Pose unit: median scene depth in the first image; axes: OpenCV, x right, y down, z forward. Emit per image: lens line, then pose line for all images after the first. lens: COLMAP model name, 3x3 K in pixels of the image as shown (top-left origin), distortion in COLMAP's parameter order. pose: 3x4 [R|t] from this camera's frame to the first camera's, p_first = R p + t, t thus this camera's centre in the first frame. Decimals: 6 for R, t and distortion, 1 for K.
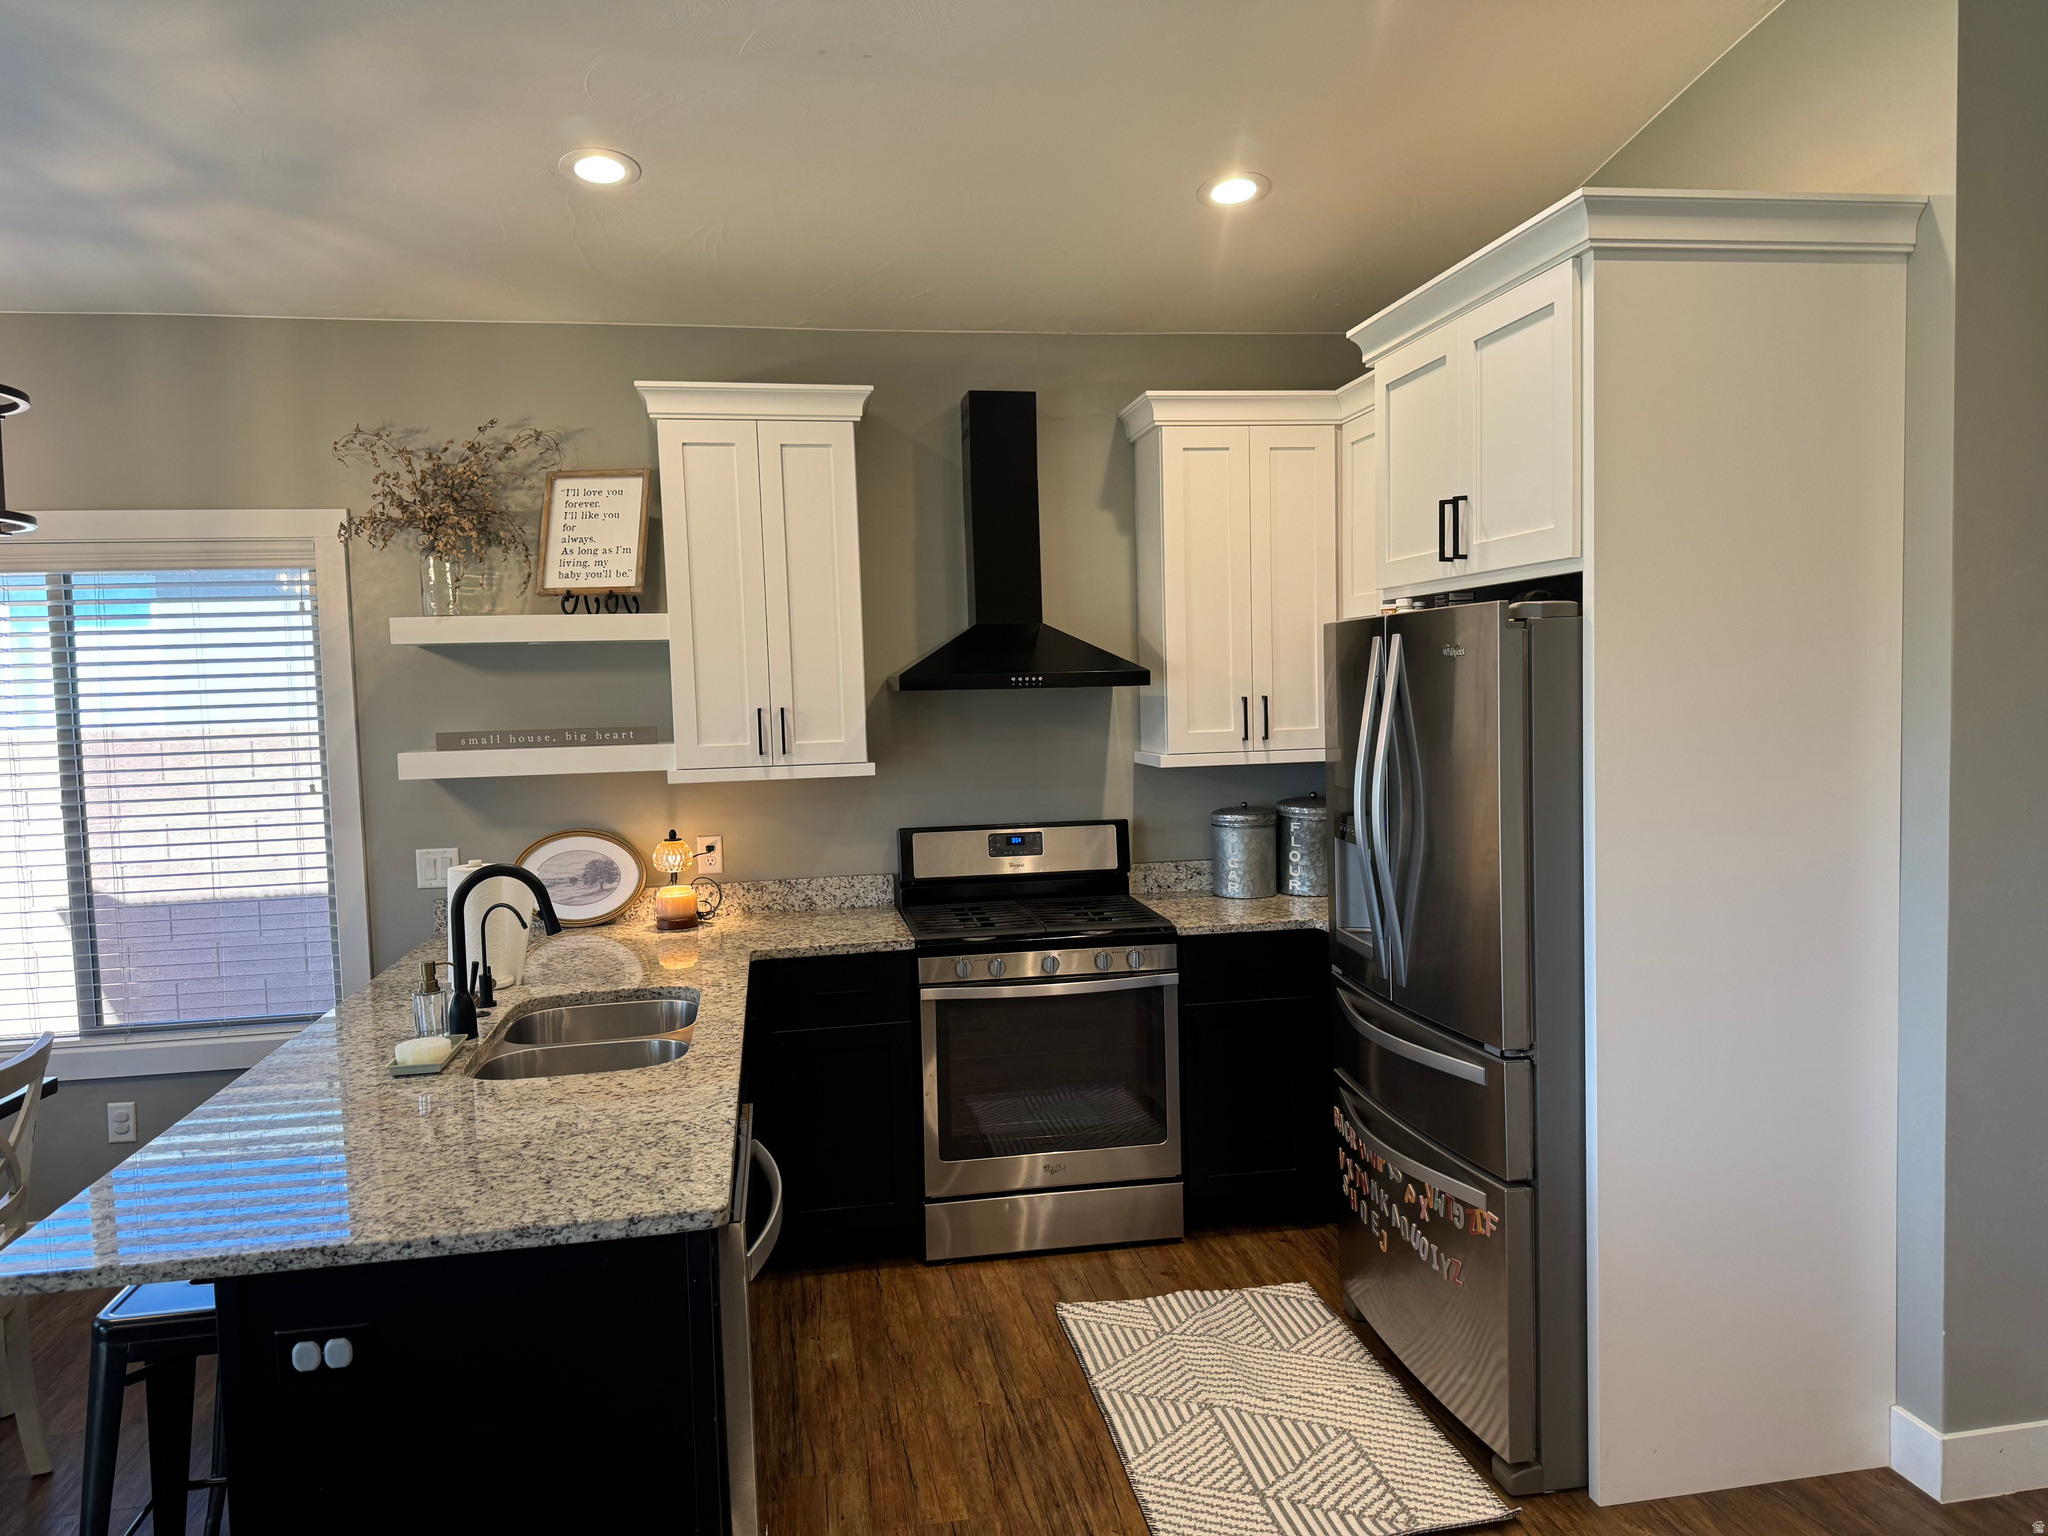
lens RADIAL K [[1420.4, 0, 1024.0], [0, 1420.4, 768.0], [0, 0, 1]] dist [0.005427, -0.001203]
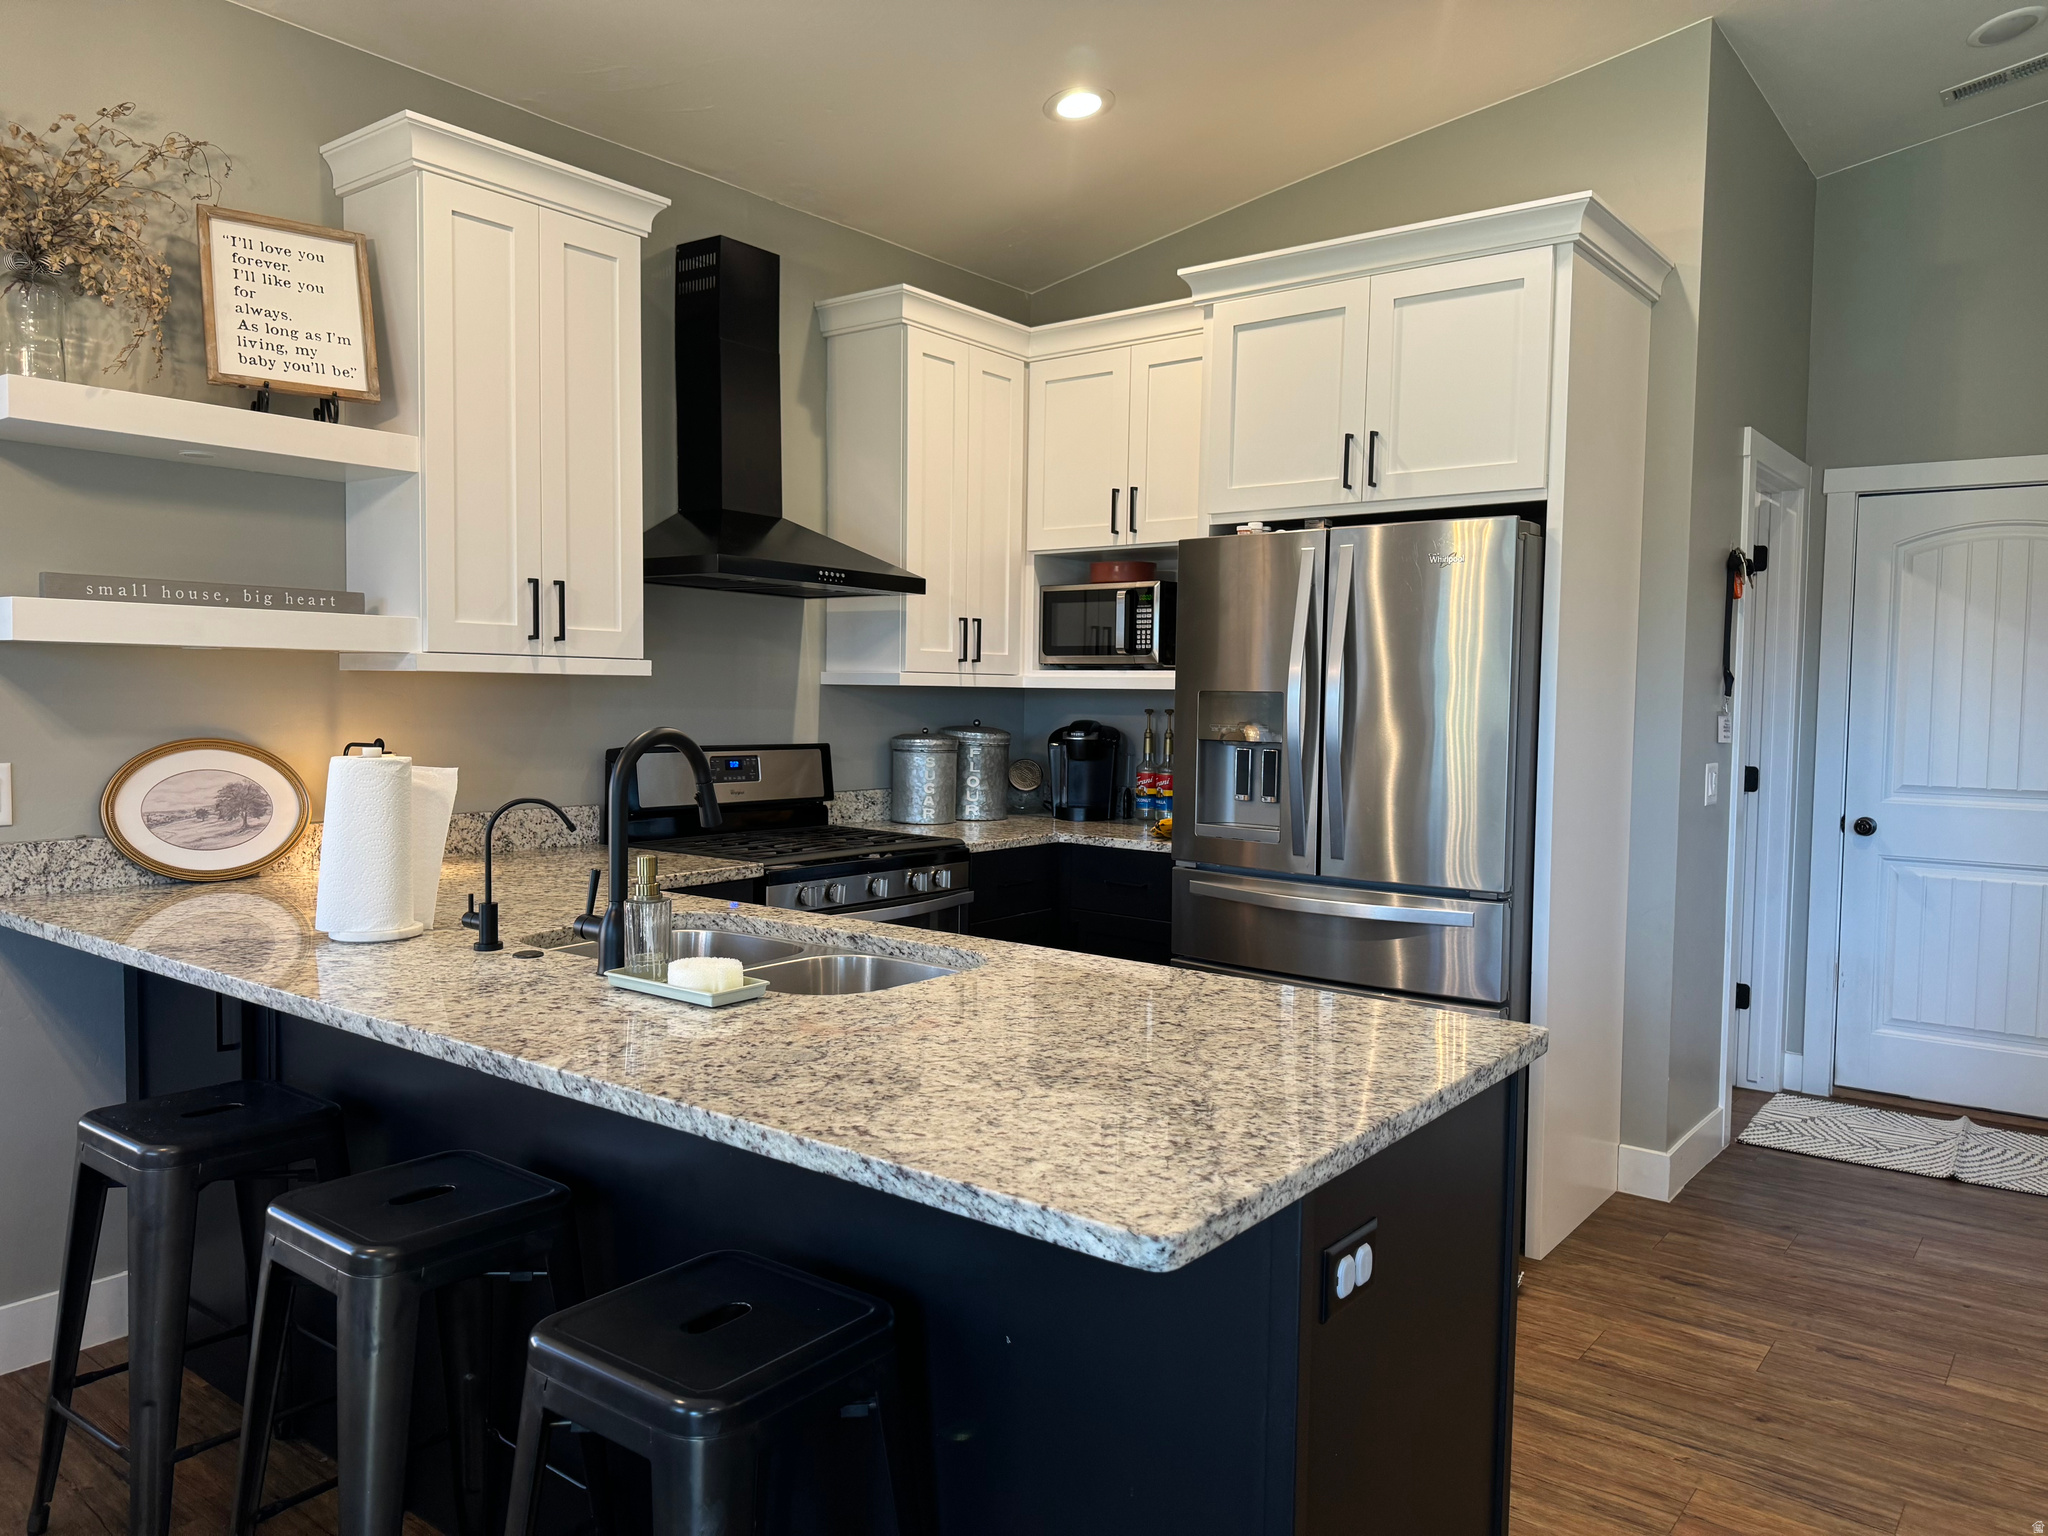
lens RADIAL K [[1419.1, 0, 1024.0], [0, 1419.1, 768.0], [0, 0, 1]] dist [0.039565, -0.078018]
pose [[0.747956, 0.004006, 0.663736, -0.492574], [0.002735, 0.999955, -0.009118, 0.066997], [-0.663742, 0.008635, 0.747911, 0.240821]]
